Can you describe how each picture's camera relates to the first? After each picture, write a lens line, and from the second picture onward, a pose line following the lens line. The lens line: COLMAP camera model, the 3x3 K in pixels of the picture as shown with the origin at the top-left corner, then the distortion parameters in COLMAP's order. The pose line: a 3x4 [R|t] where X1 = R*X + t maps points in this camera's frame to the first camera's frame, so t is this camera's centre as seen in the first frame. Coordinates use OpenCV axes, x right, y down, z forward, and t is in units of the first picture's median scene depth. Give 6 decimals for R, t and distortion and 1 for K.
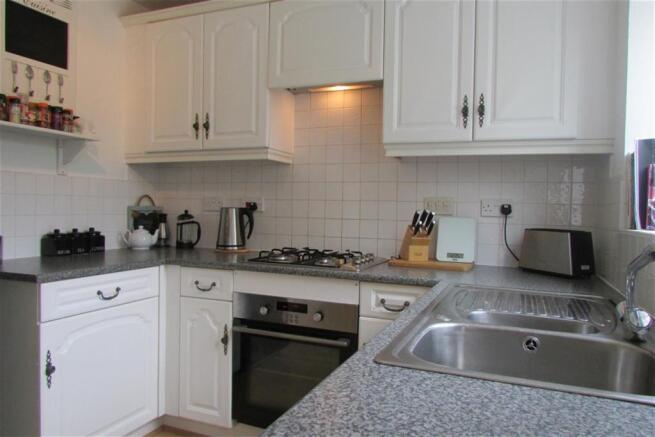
lens RADIAL K [[464.7, 0, 327.5], [0, 464.7, 218.5], [0, 0, 1]] dist [-0.021744, -0.001473]
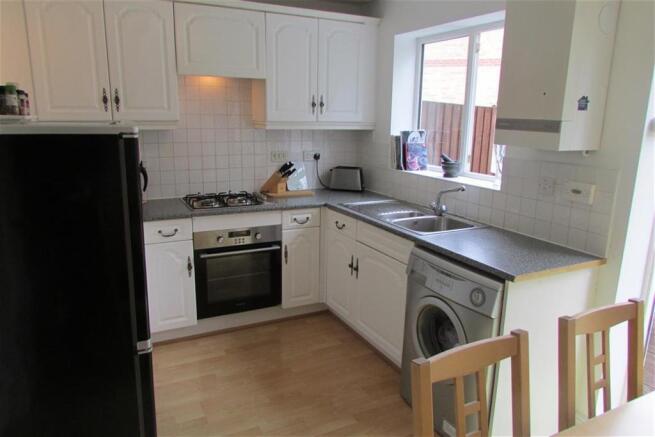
lens RADIAL K [[469.4, 0, 327.5], [0, 469.4, 218.5], [0, 0, 1]] dist [-0.024885, 0.008658]
pose [[0.653010, -0.178908, 0.735915, -0.960071], [0.015343, 0.974623, 0.223326, -0.191141], [-0.757194, -0.134543, 0.639183, -0.204692]]
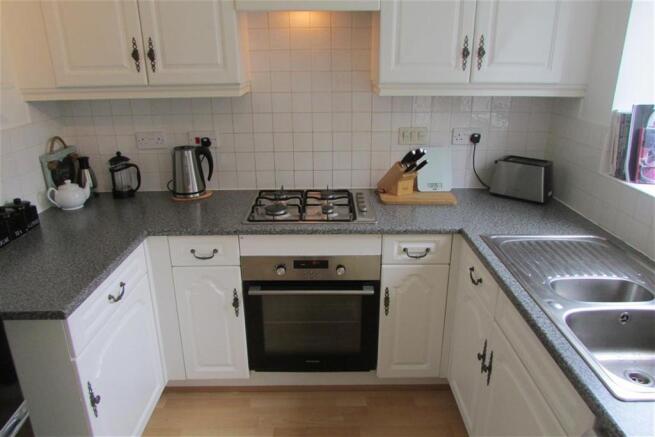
lens RADIAL K [[469.4, 0, 327.5], [0, 469.4, 218.5], [0, 0, 1]] dist [-0.024885, 0.008658]
pose [[0.921482, -0.156779, 0.355375, -0.361783], [0.035662, 0.945205, 0.324522, -0.213925], [-0.386781, -0.286368, 0.876581, 0.118533]]
